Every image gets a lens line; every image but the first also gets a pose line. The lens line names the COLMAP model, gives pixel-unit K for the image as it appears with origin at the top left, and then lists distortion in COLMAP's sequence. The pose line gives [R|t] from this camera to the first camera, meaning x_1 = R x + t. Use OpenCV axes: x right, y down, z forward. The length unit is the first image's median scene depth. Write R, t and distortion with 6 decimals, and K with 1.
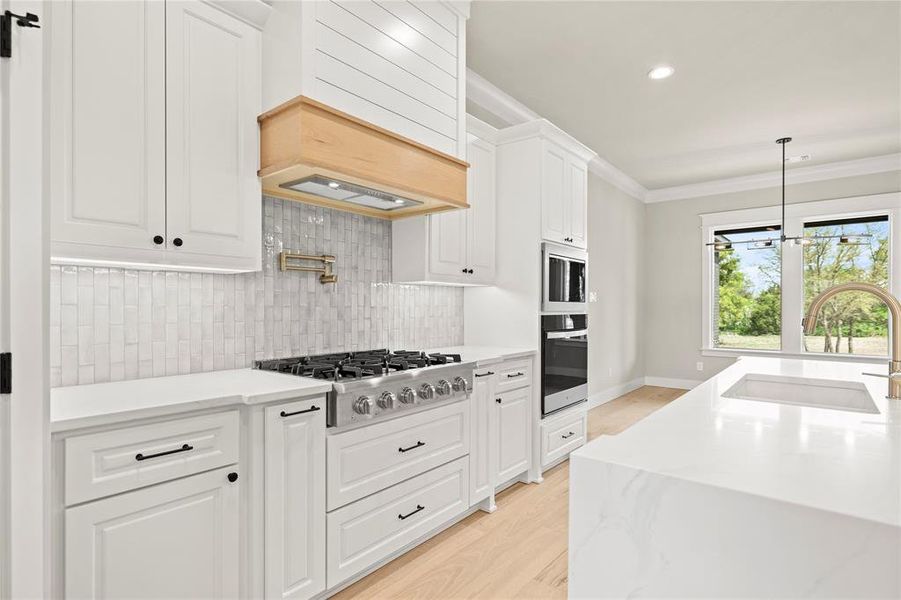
lens RADIAL K [[464.6, 0, 442.0], [0, 464.6, 302.3], [0, 0, 1]] dist [-0.014674, -0.000466]
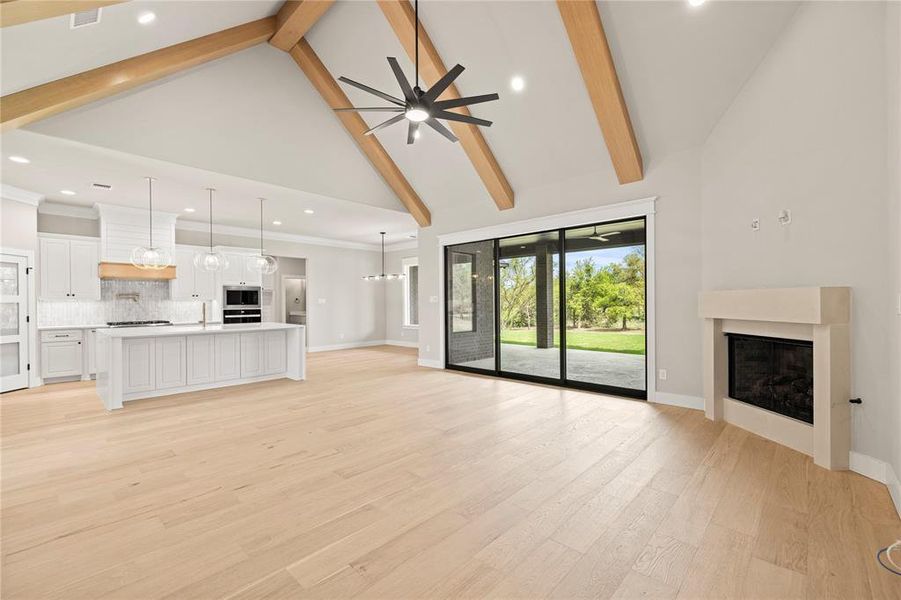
lens RADIAL K [[380.0, 0, 445.9], [0, 380.0, 305.6], [0, 0, 1]] dist [-0.002979, -0.001959]
pose [[0.998469, -0.010126, -0.054386, 1.691228], [0.011071, 0.999793, 0.017094, -0.023913], [0.054202, -0.017670, 0.998374, -1.298247]]
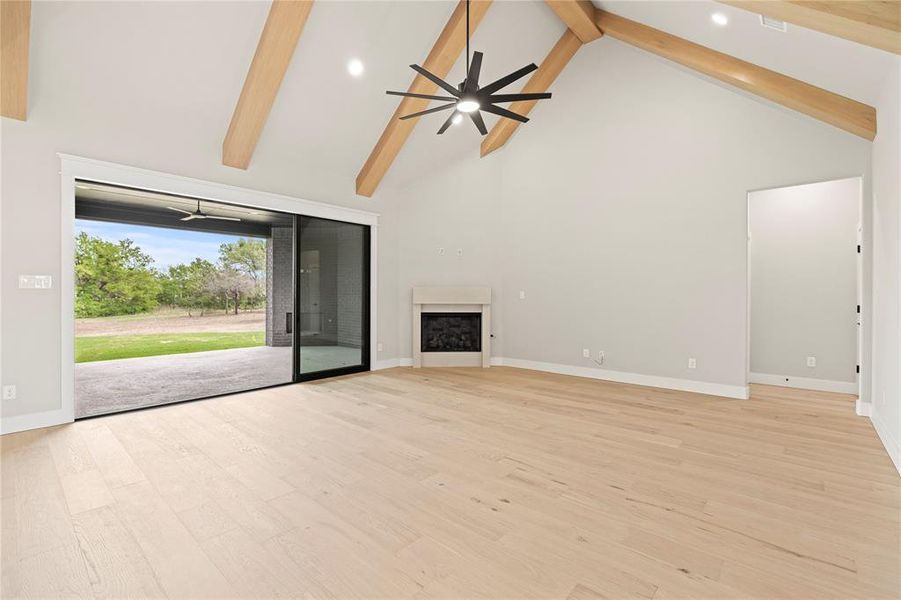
lens RADIAL K [[380.0, 0, 443.3], [0, 380.0, 298.5], [0, 0, 1]] dist [-0.002979, -0.001959]
pose [[0.045134, -0.012087, 0.998908, -2.058550], [-0.012204, 0.999846, 0.012650, -0.002102], [-0.998906, -0.012762, 0.044979, 1.957795]]
